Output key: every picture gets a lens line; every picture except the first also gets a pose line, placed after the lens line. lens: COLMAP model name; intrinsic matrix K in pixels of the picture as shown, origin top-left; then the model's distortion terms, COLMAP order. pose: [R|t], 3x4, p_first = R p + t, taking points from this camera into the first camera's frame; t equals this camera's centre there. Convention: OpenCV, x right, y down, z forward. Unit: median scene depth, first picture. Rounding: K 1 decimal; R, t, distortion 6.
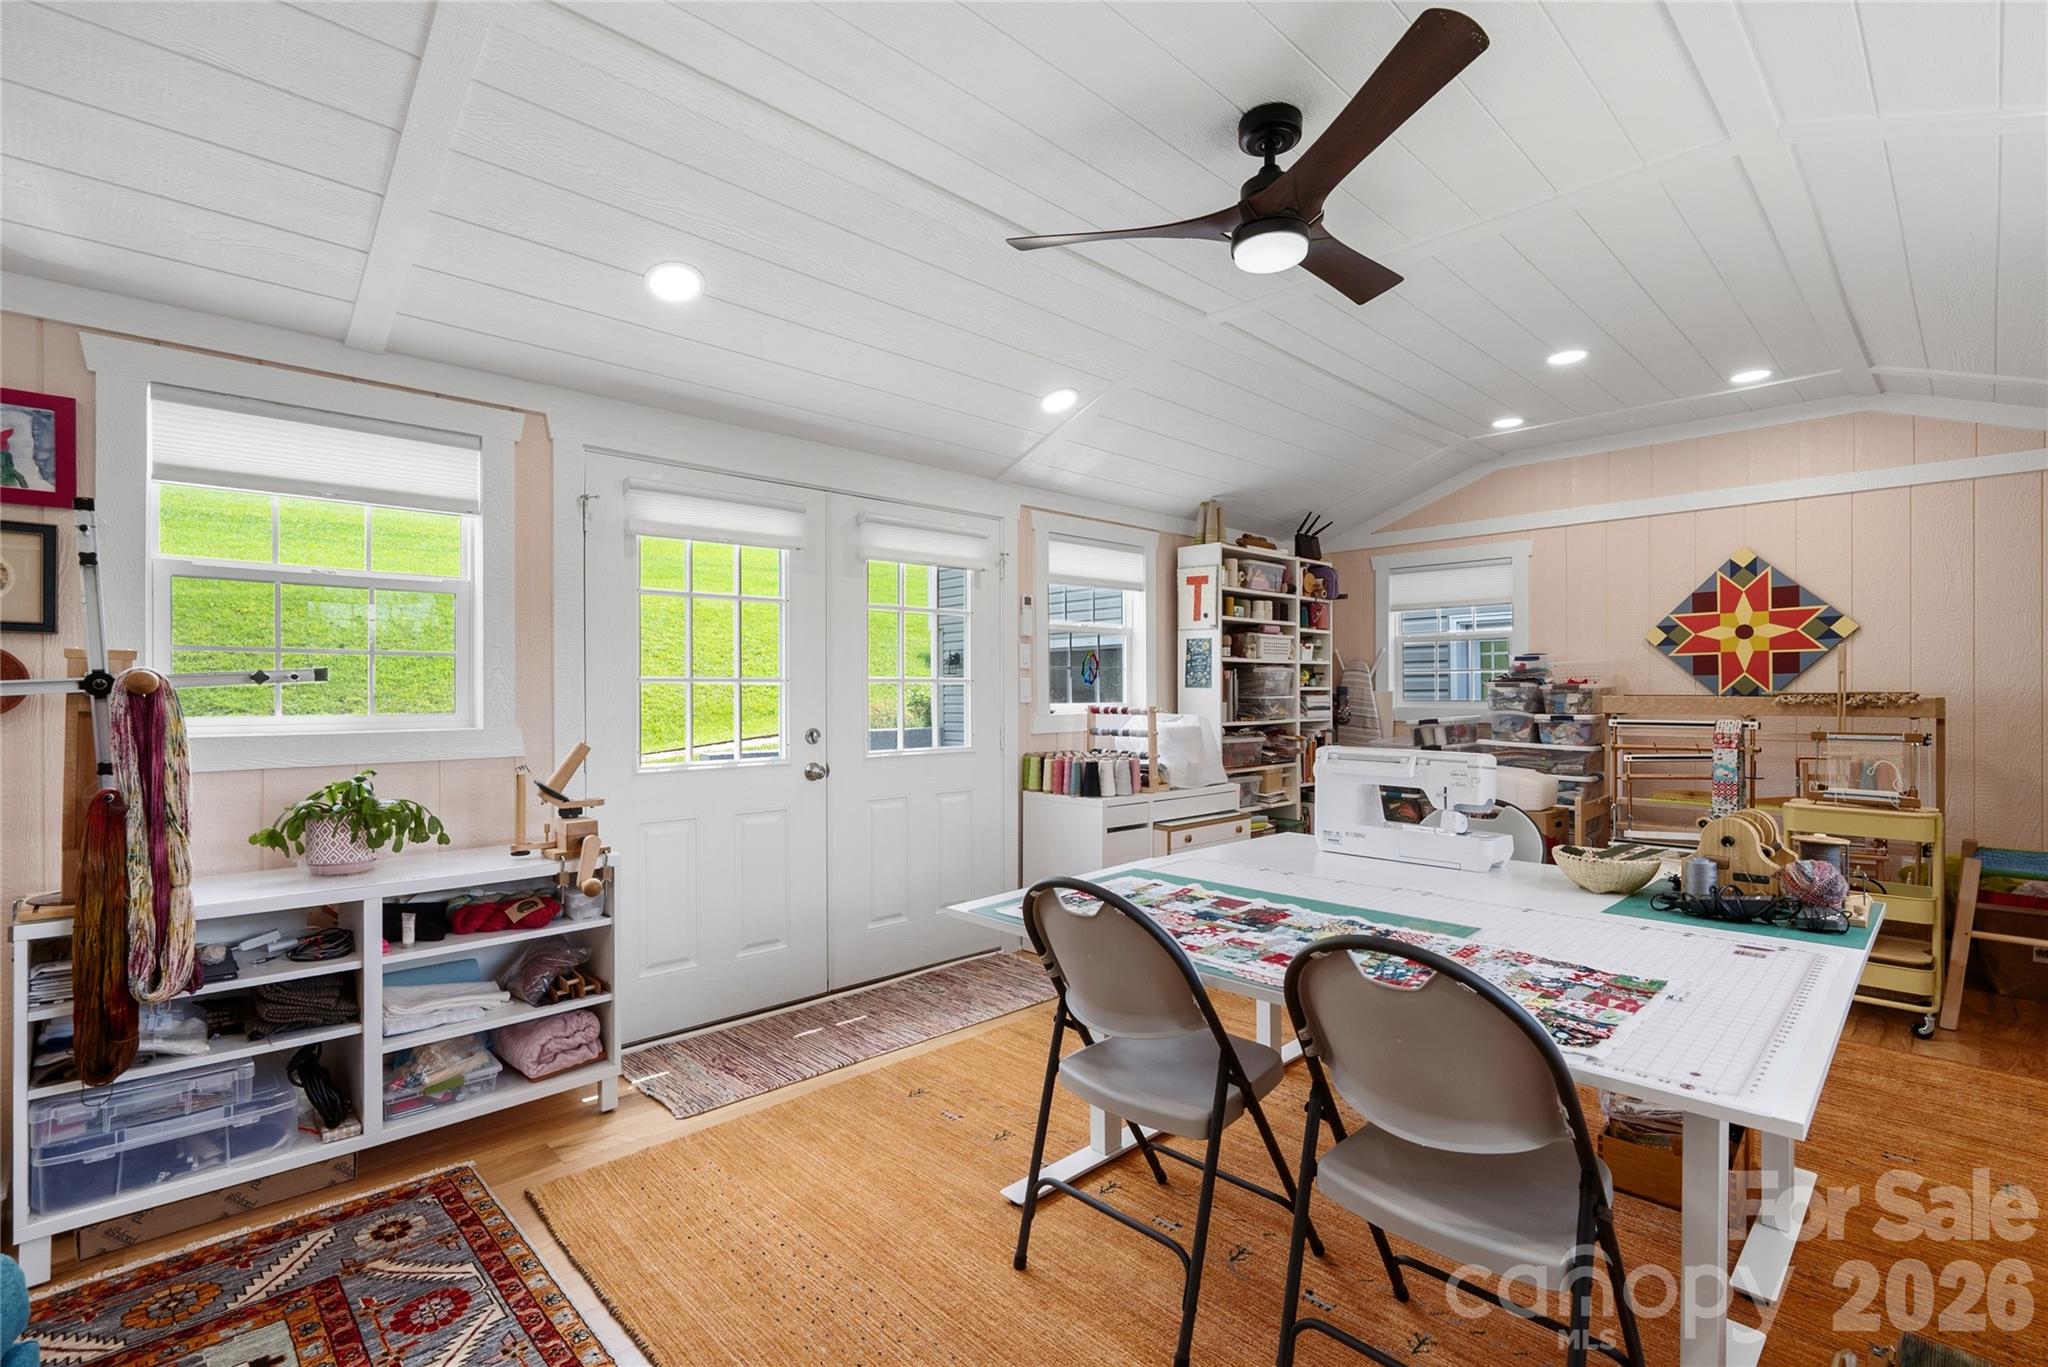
lens RADIAL K [[935.4, 0, 1018.5], [0, 935.4, 681.3], [0, 0, 1]] dist [-0.005139, 0.002516]
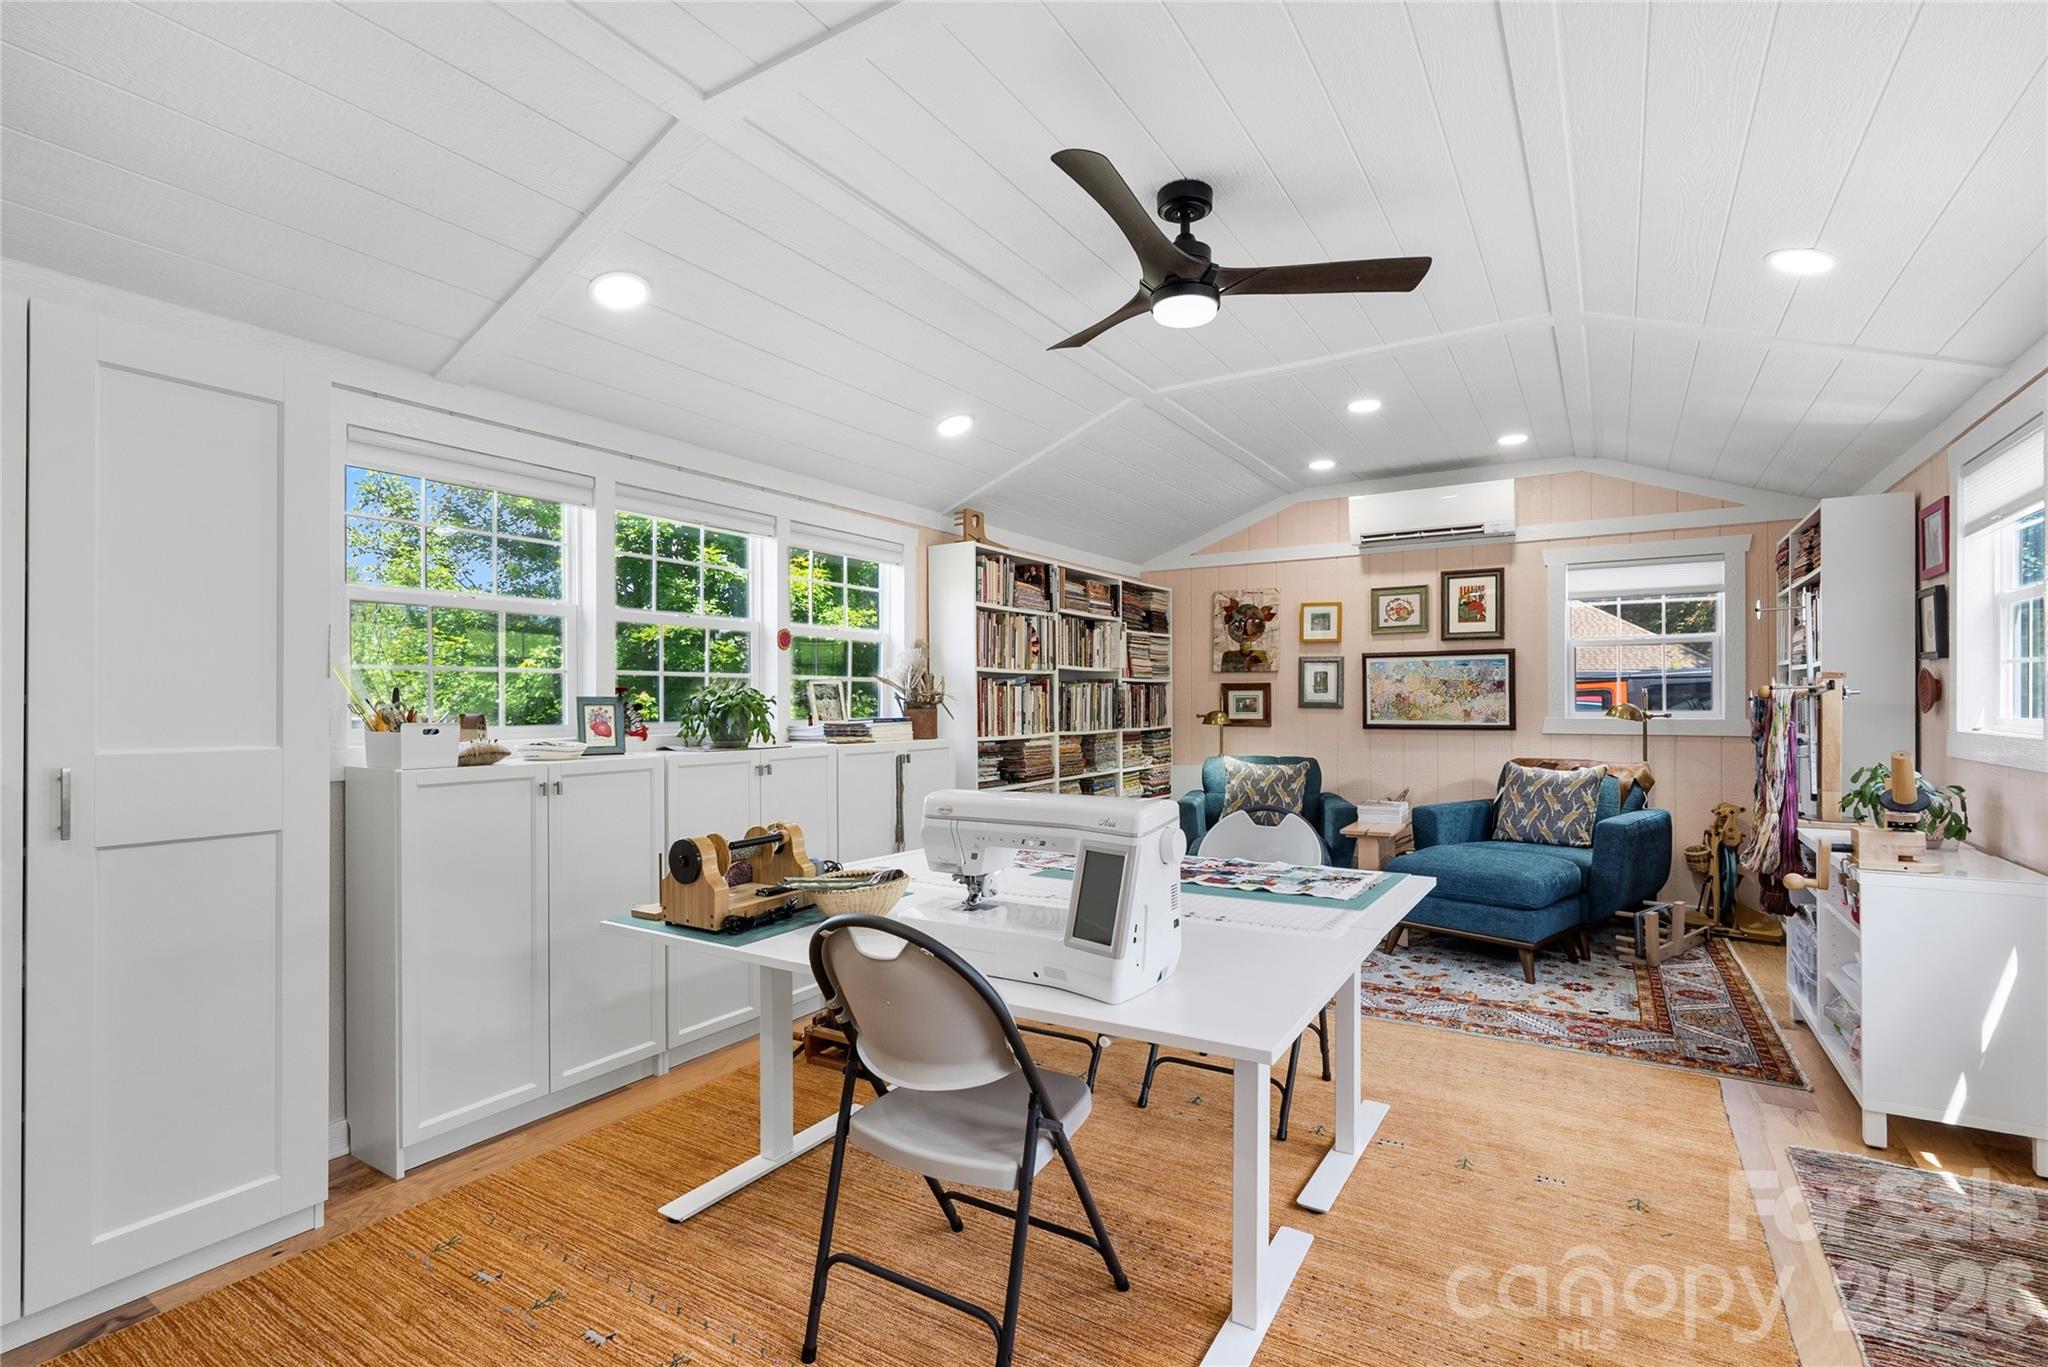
lens RADIAL K [[935.4, 0, 1019.8], [0, 935.4, 698.4], [0, 0, 1]] dist [-0.005139, 0.002516]
pose [[-0.970310, 0.004436, -0.241823, 0.348044], [0.007191, 0.999919, -0.010513, 0.008622], [0.241757, -0.011939, -0.970263, 0.964903]]
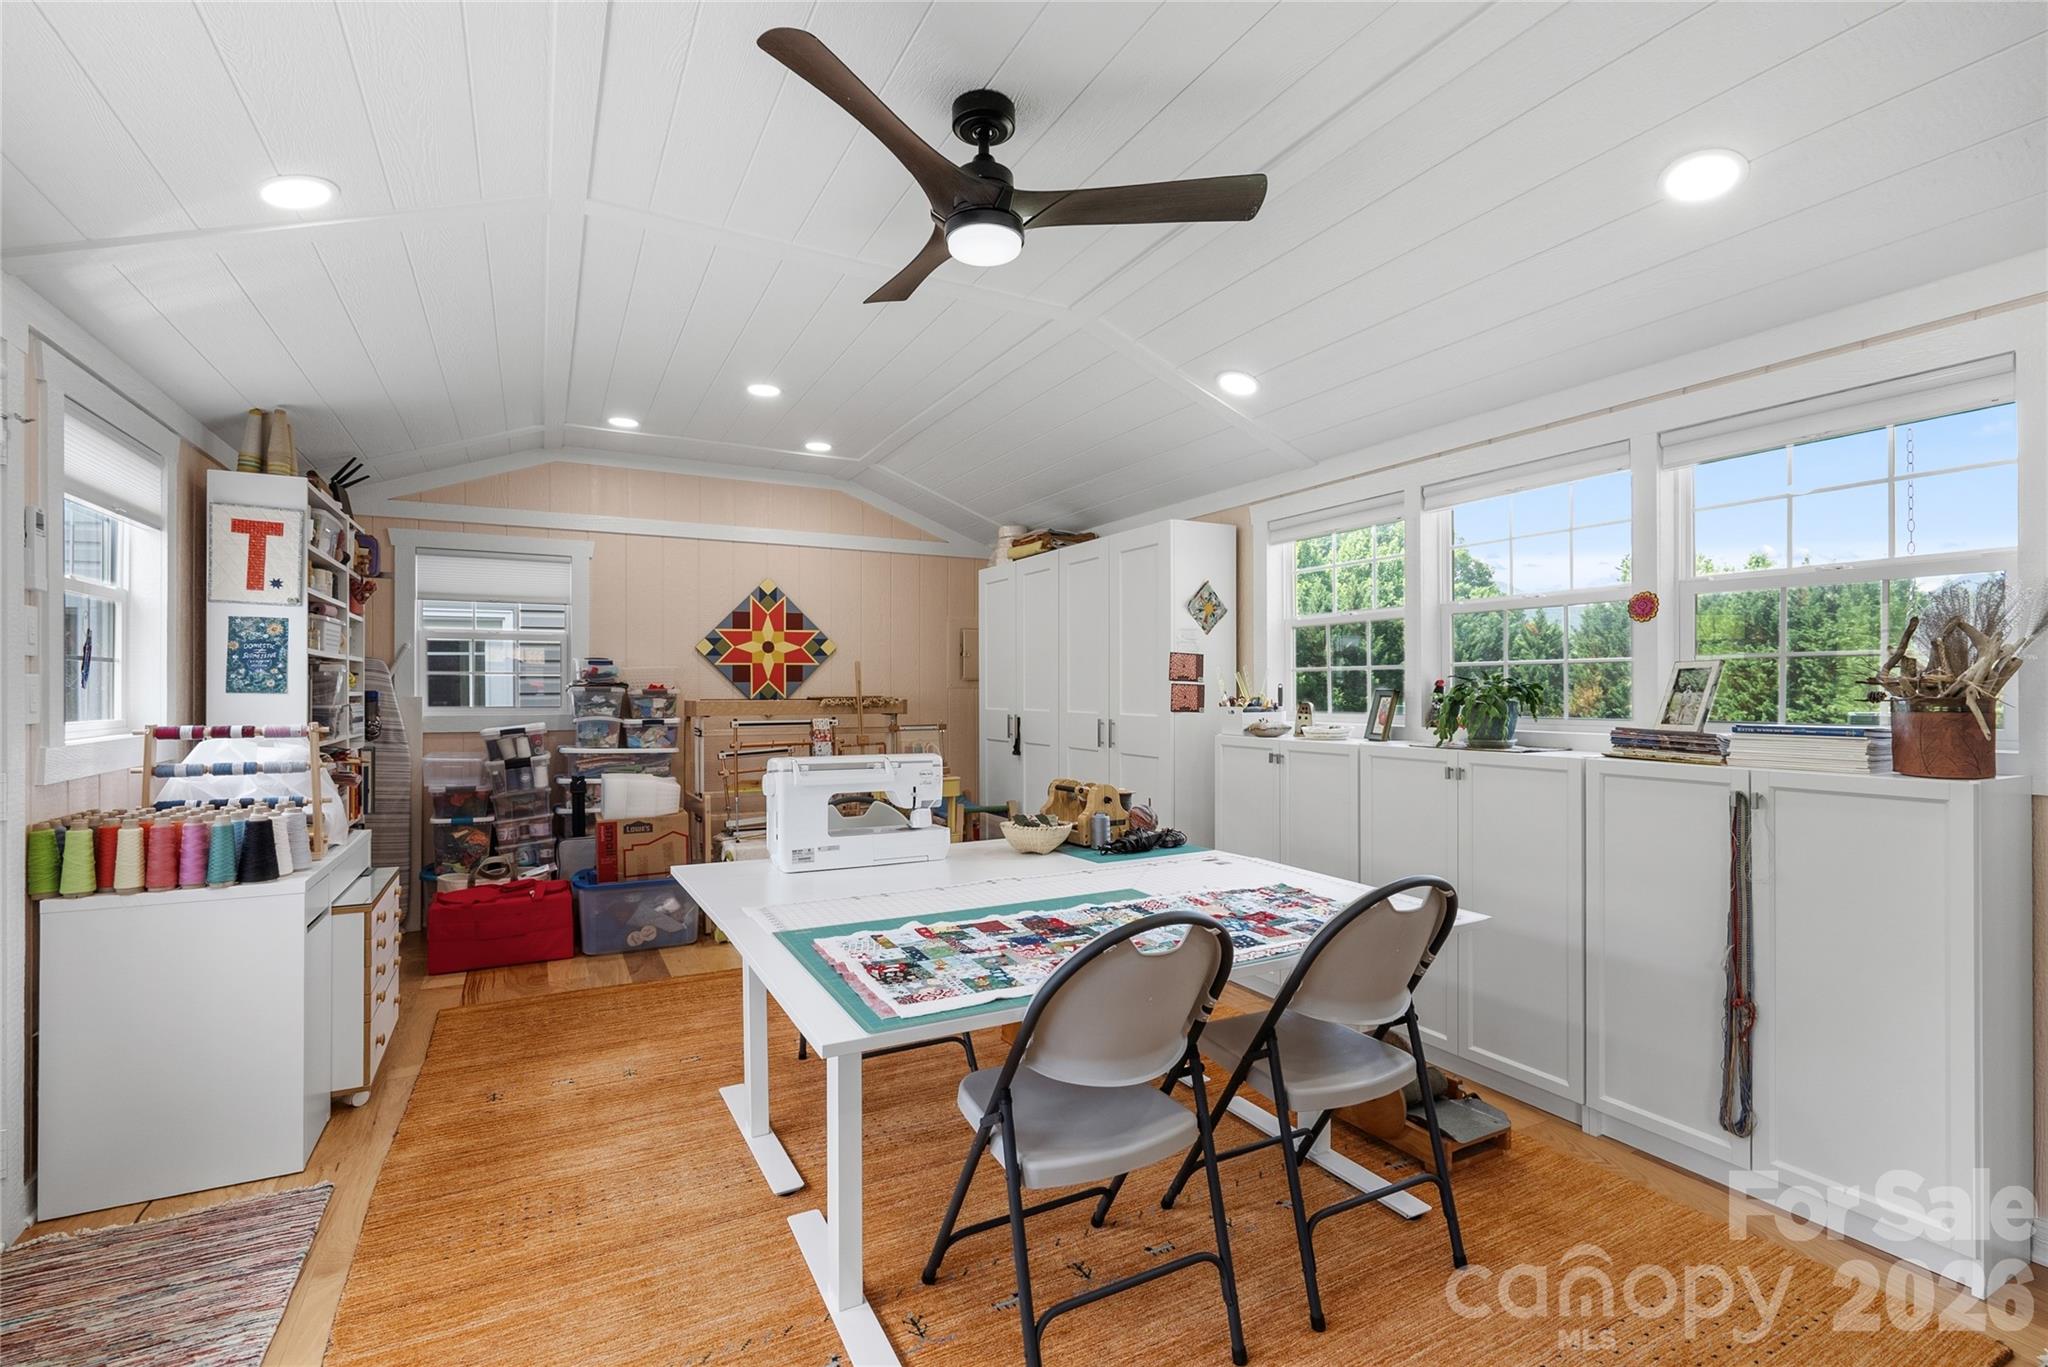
lens RADIAL K [[935.4, 0, 1027.5], [0, 935.4, 675.3], [0, 0, 1]] dist [-0.005139, 0.002516]
pose [[0.268637, 0.017240, 0.963087, -0.308905], [-0.007245, 0.999848, -0.015877, 0.001023], [-0.963214, -0.002713, 0.268721, 0.333061]]
